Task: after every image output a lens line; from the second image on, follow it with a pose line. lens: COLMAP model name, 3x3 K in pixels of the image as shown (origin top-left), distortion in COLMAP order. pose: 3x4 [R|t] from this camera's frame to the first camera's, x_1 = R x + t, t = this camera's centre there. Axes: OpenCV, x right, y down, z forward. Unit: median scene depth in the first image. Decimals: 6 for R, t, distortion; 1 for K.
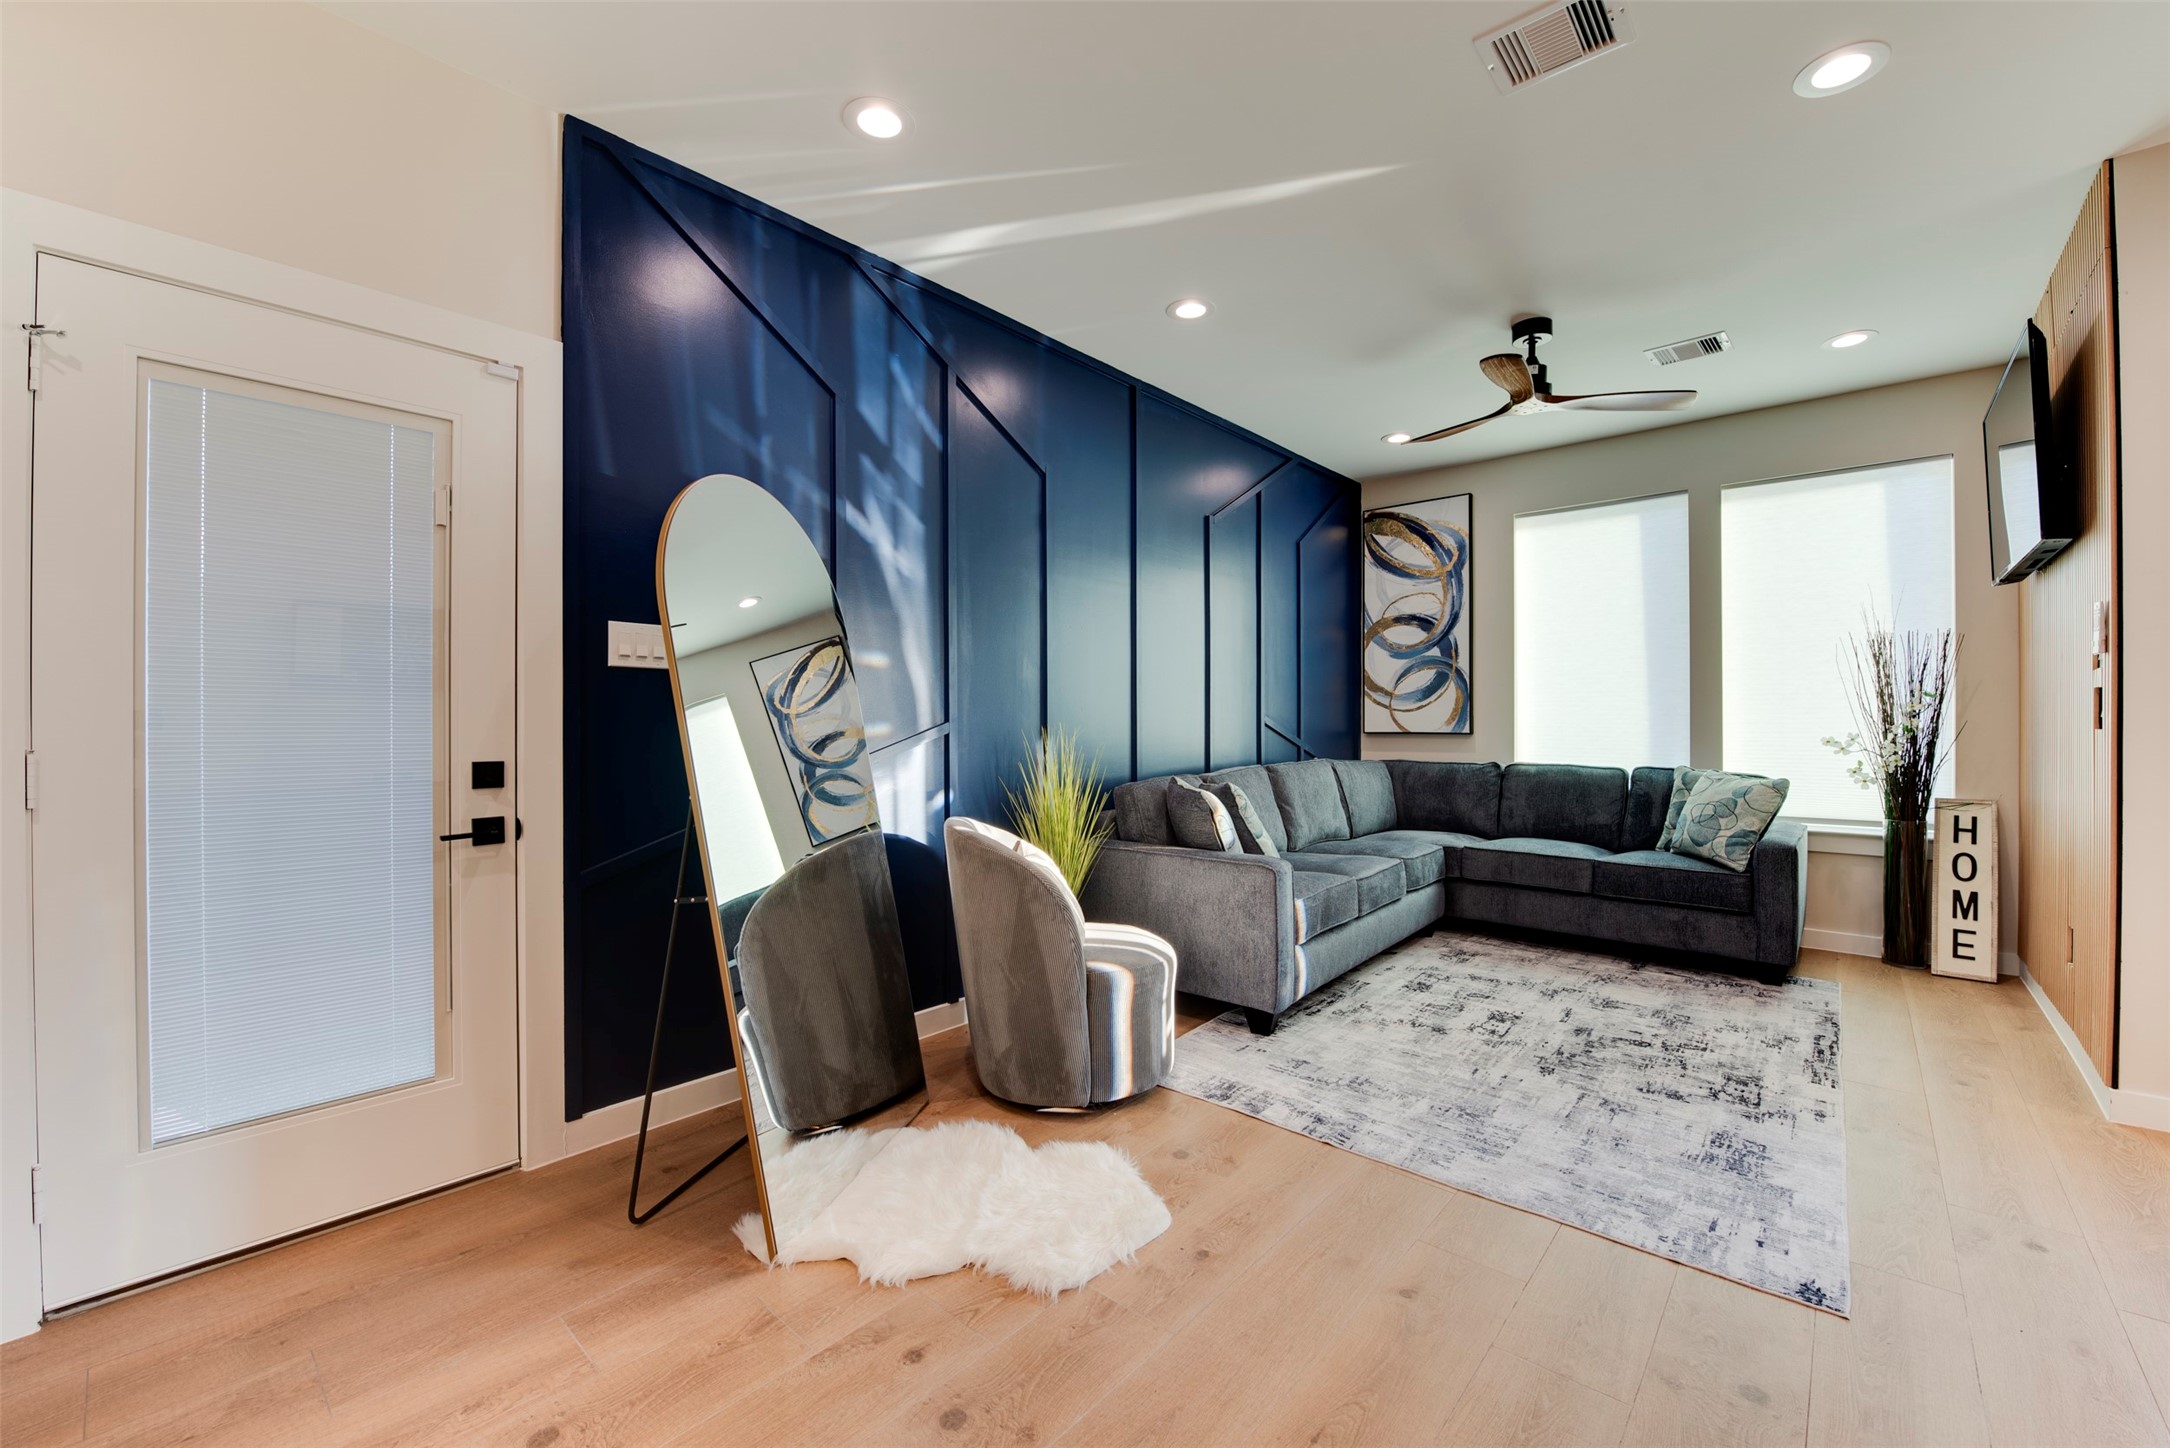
lens RADIAL K [[866.9, 0, 1090.1], [0, 866.9, 723.4], [0, 0, 1]] dist [-0.010114, -0.004787]
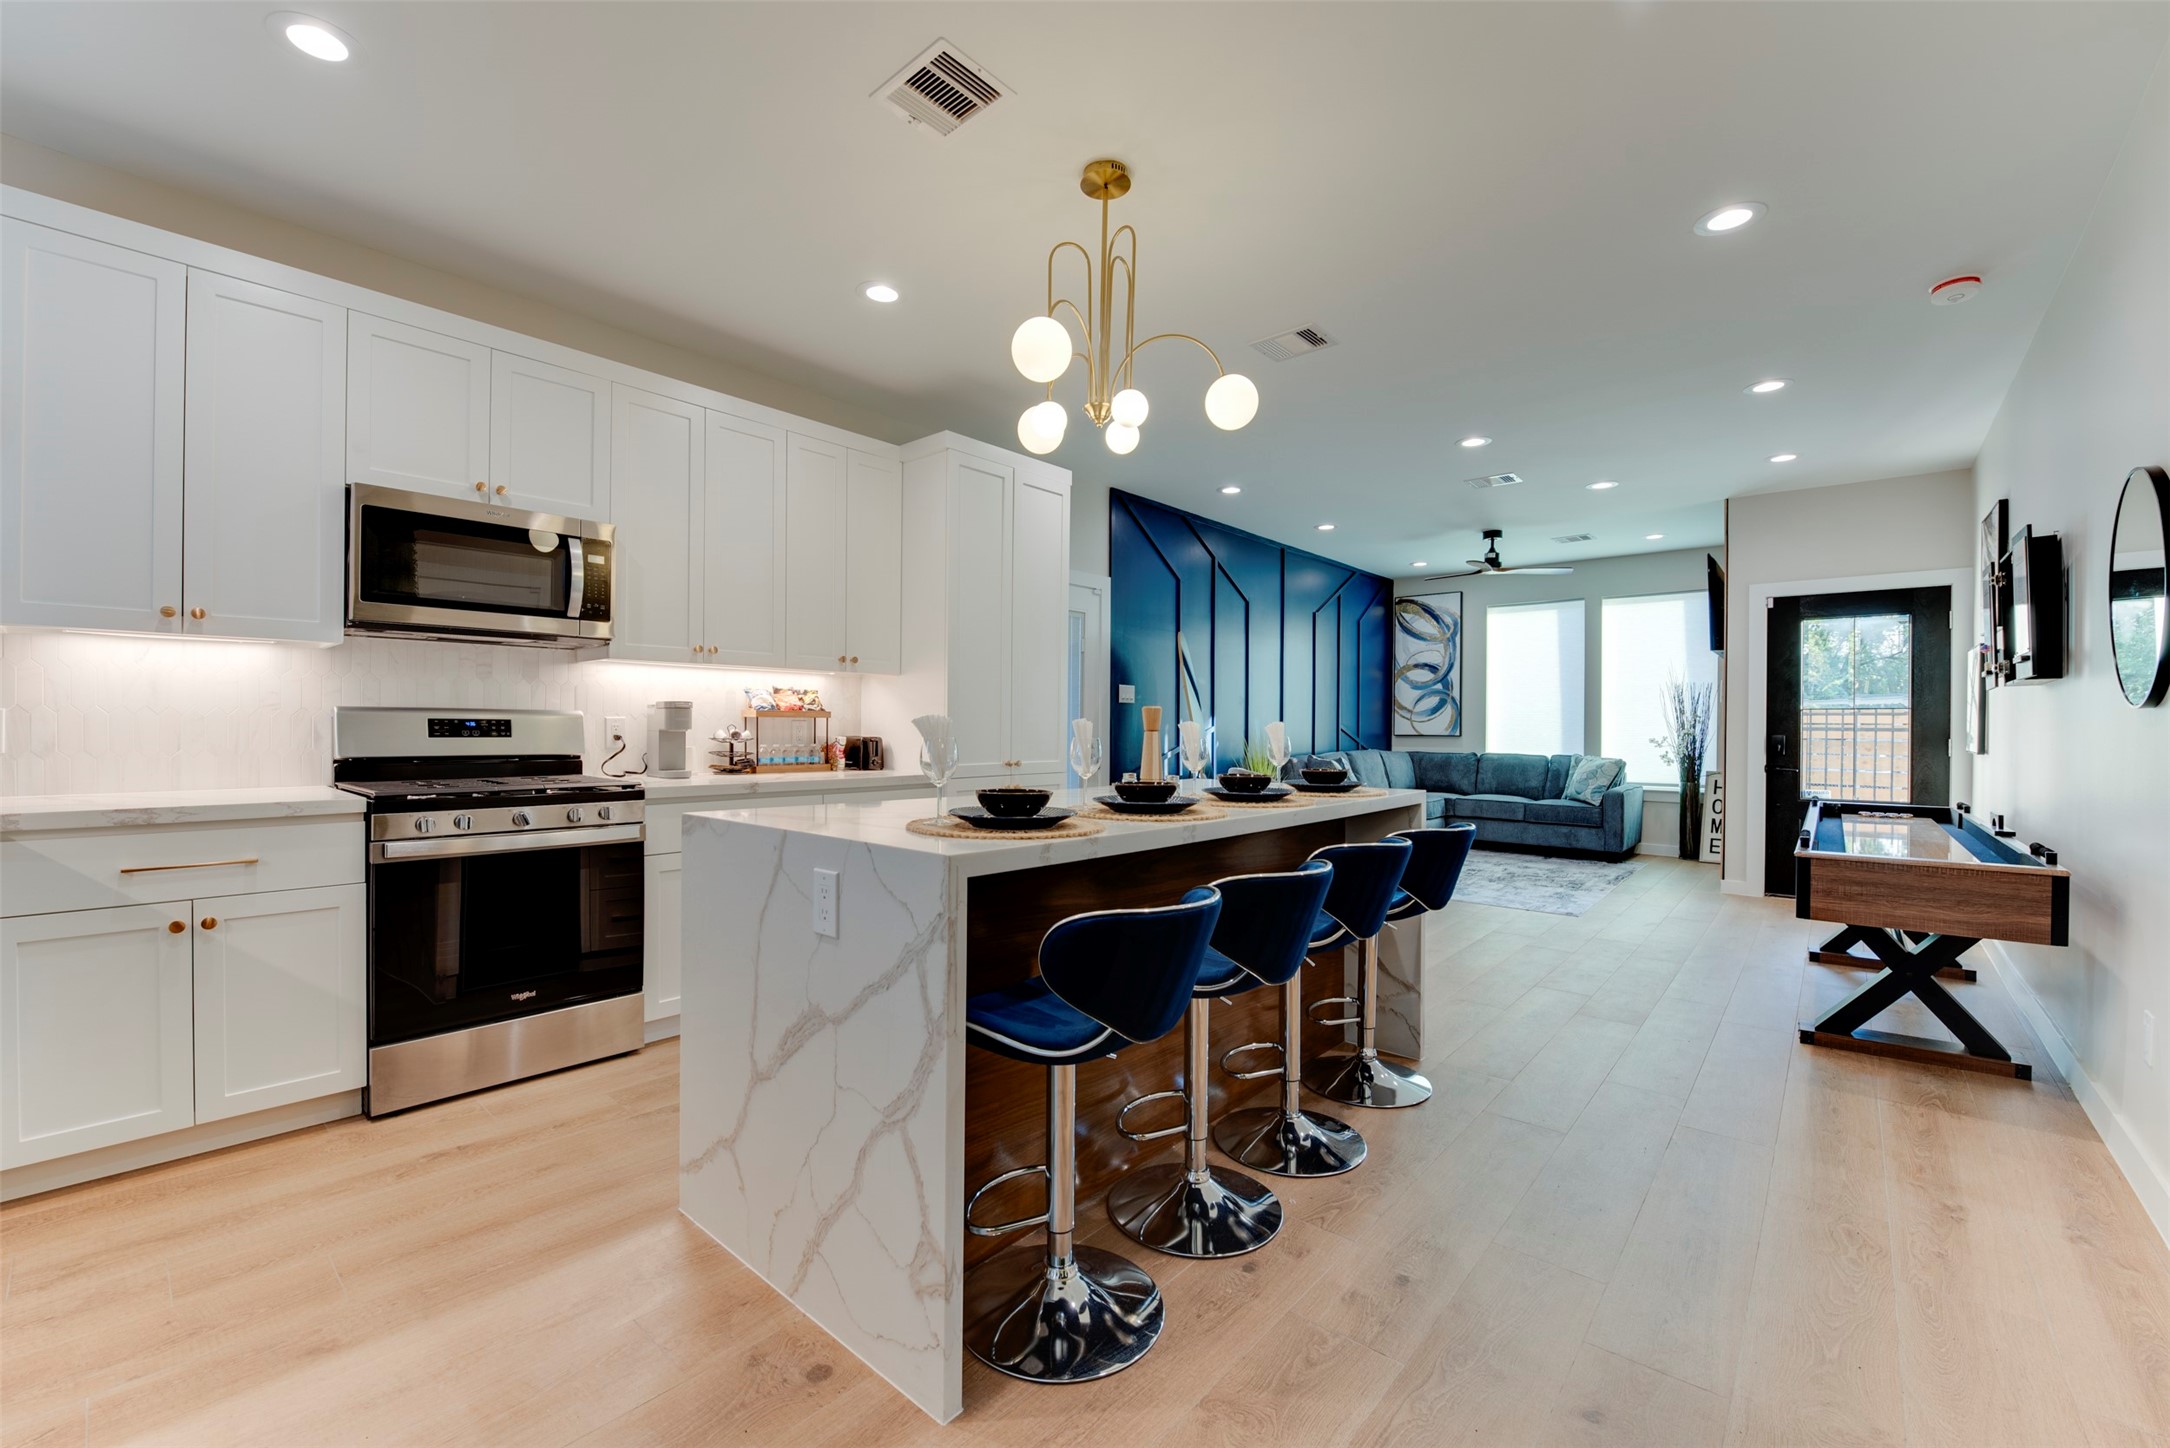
lens RADIAL K [[874.5, 0, 1077.7], [0, 874.5, 727.7], [0, 0, 1]] dist [-0.016541, -0.000065]
pose [[0.999963, 0.008605, 0.000089, -0.400192], [-0.008605, 0.999961, -0.001720, 0.007206], [-0.000104, 0.001720, 0.999999, -0.915094]]
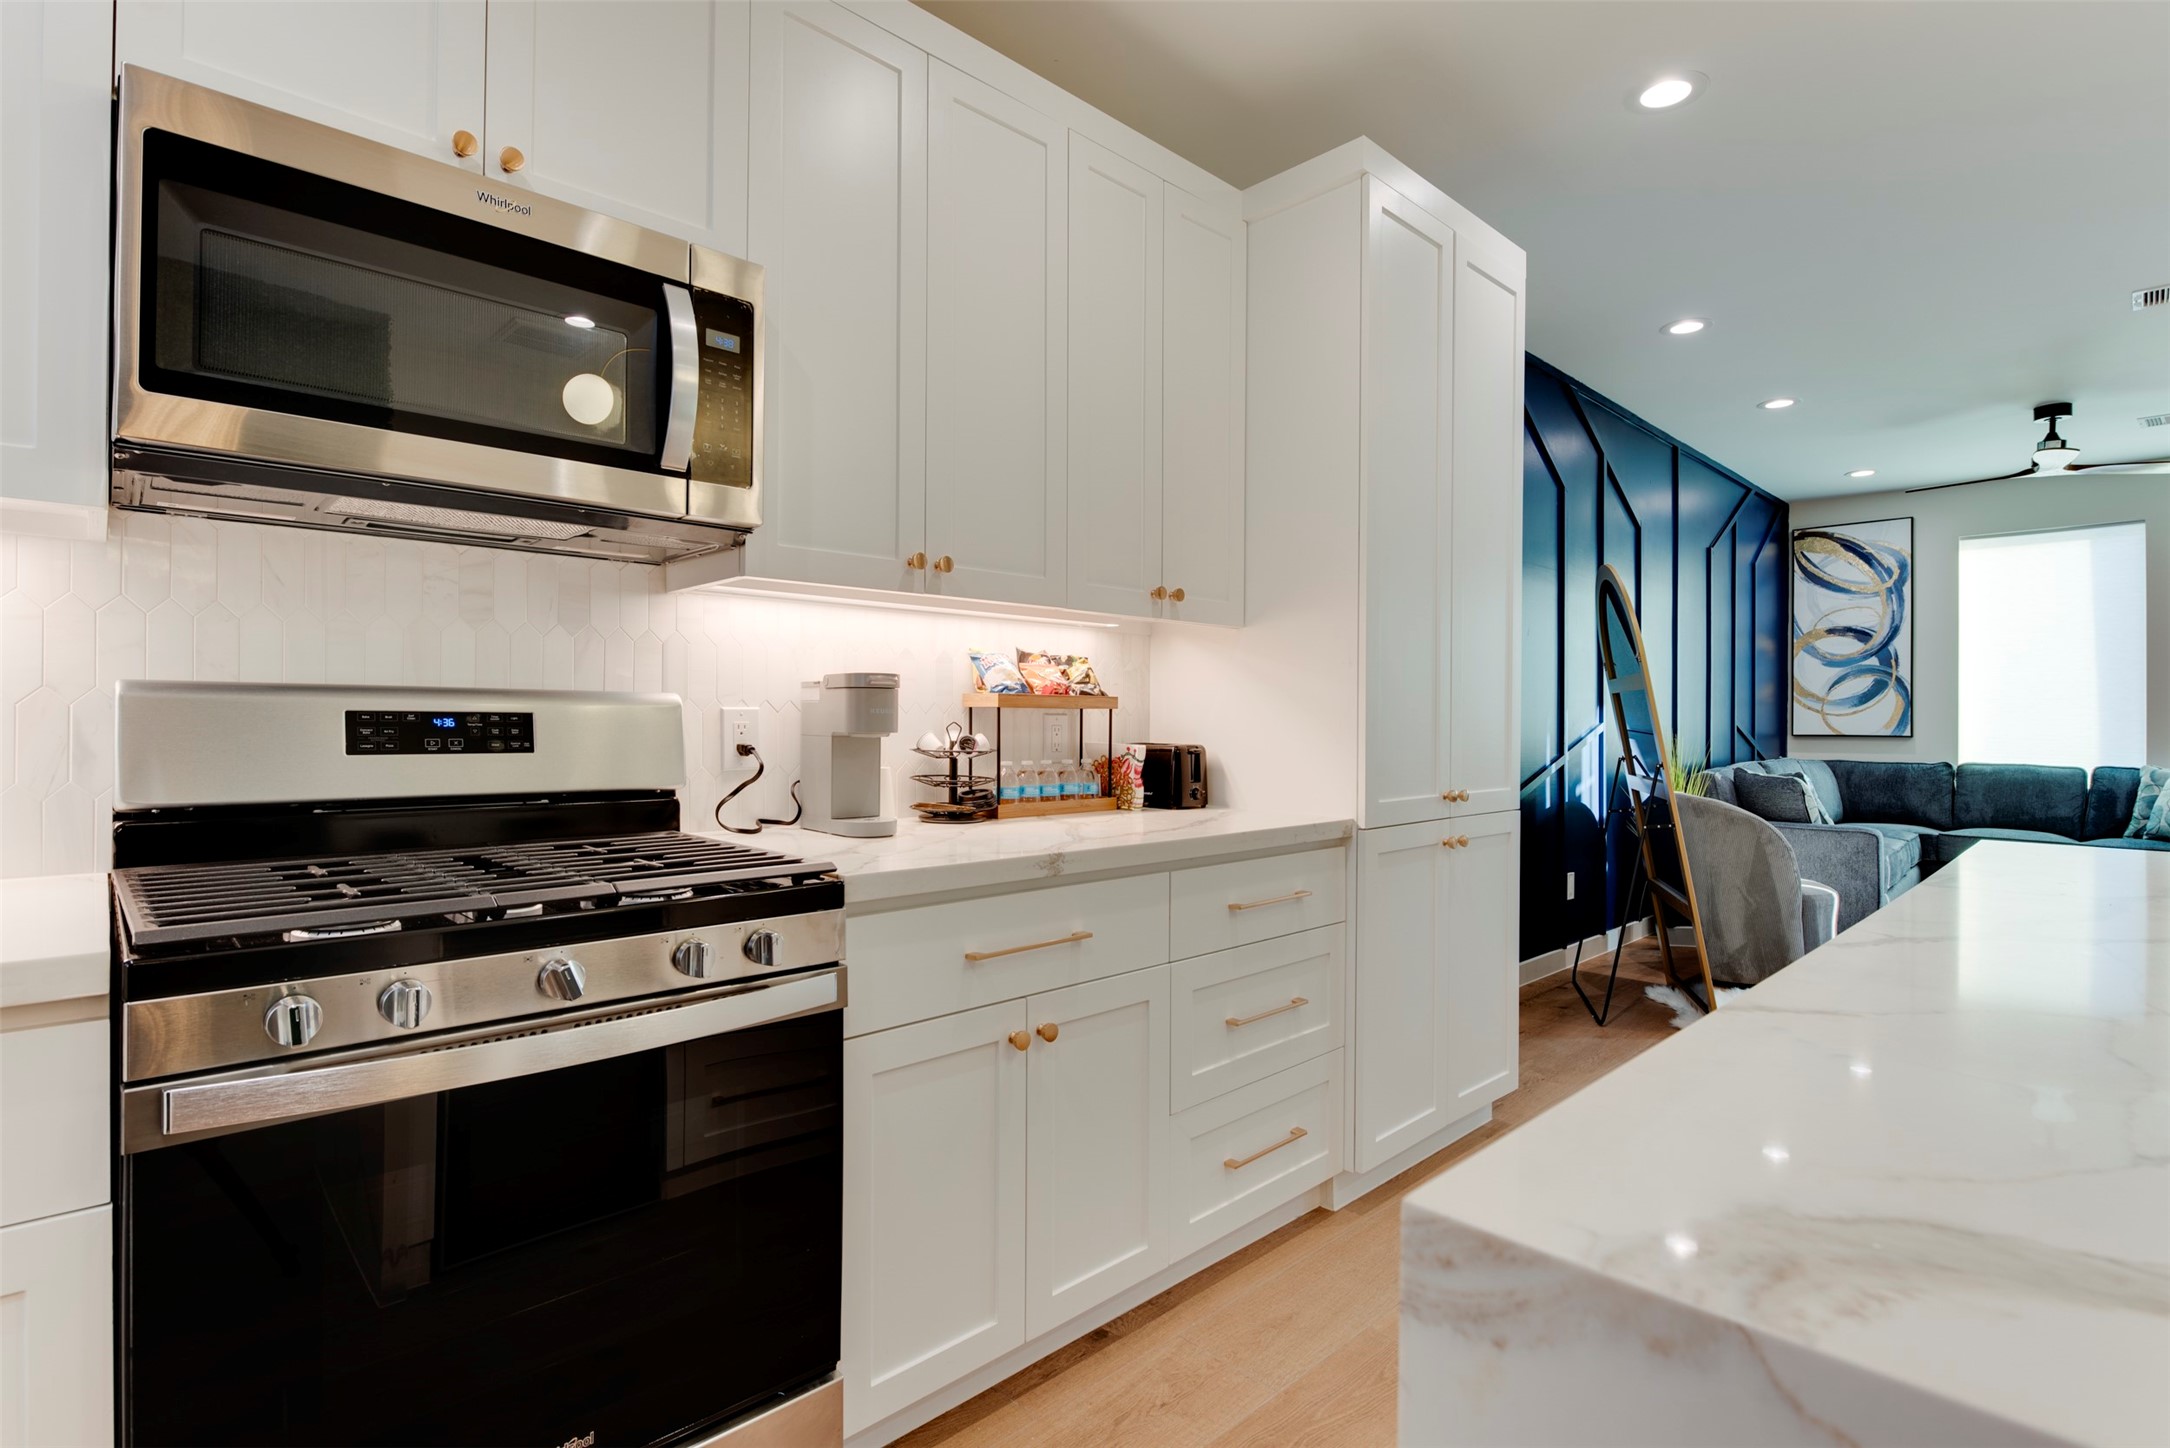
lens RADIAL K [[1038.1, 0, 1088.2], [0, 1038.1, 719.7], [0, 0, 1]] dist [-0.011442, -0.000267]
pose [[0.996324, 0.006836, -0.085390, -0.656388], [-0.007280, 0.999962, -0.004893, 0.006258], [0.085353, 0.005497, 0.996336, -0.522480]]
